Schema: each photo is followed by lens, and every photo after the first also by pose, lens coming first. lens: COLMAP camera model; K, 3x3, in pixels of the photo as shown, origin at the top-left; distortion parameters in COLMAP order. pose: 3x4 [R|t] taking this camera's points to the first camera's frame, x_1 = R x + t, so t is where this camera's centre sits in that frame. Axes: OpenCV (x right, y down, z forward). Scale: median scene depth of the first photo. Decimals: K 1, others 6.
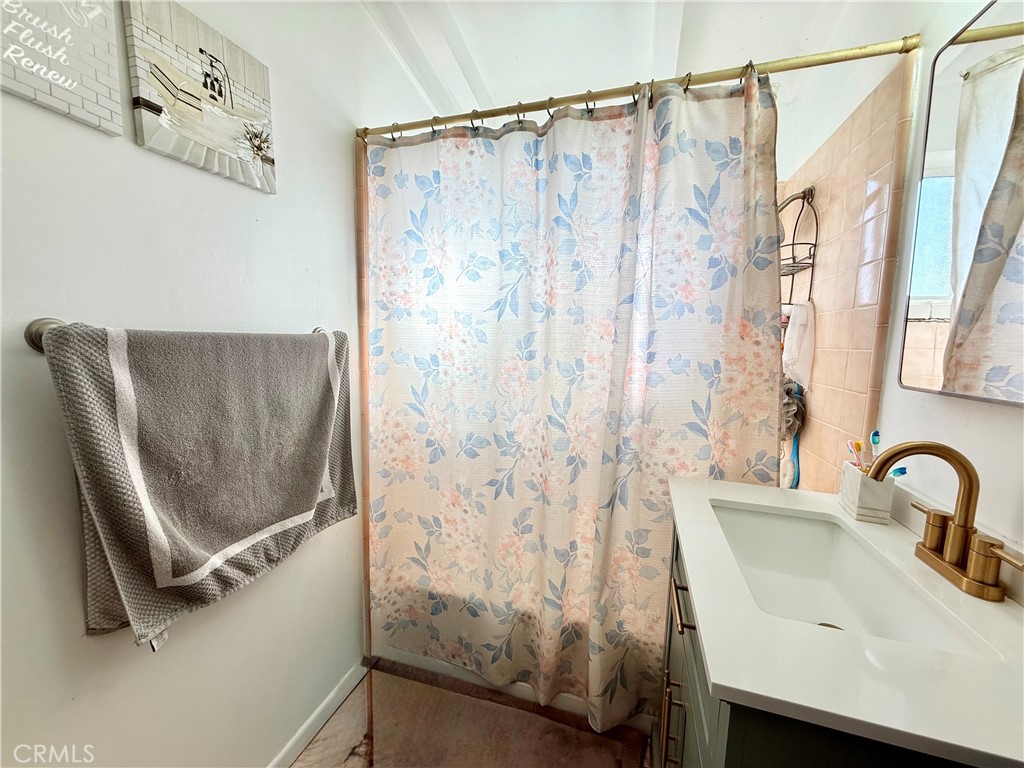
lens RADIAL K [[409.5, 0, 510.8], [0, 409.5, 385.5], [0, 0, 1]] dist [-0.000281, 0.001134]
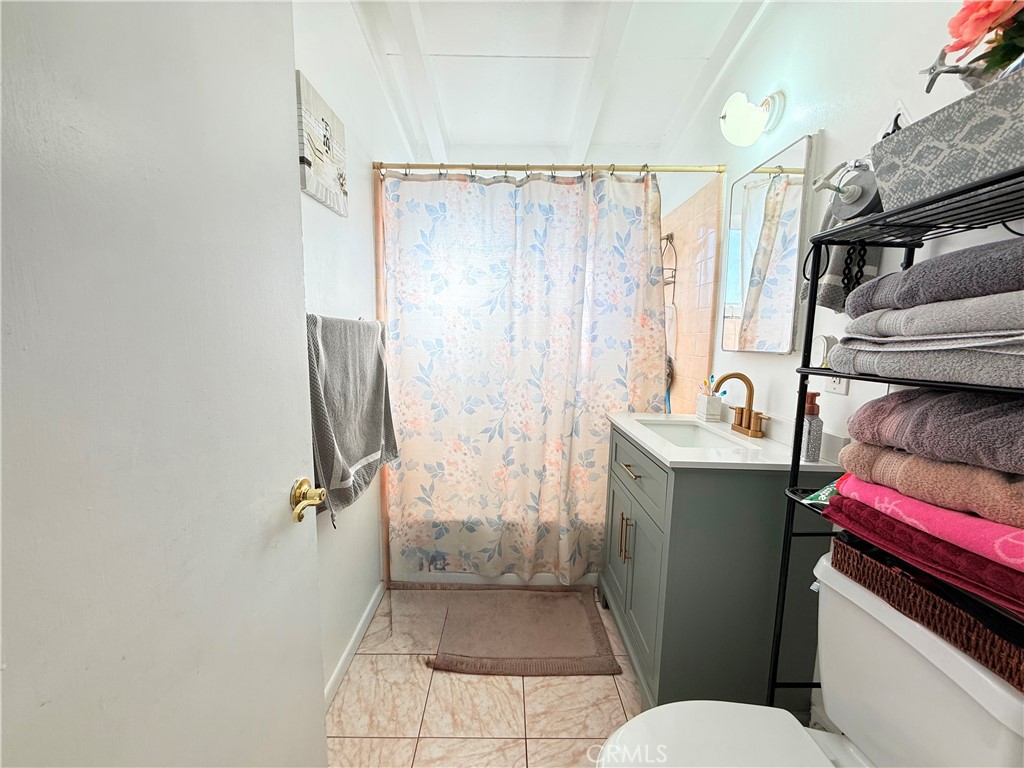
lens RADIAL K [[409.5, 0, 510.1], [0, 409.5, 387.0], [0, 0, 1]] dist [-0.000281, 0.001134]
pose [[0.953341, -0.039700, 0.299274, -0.420493], [0.035500, 0.999180, 0.019458, 0.072317], [-0.299802, -0.007925, 0.953969, -0.388221]]
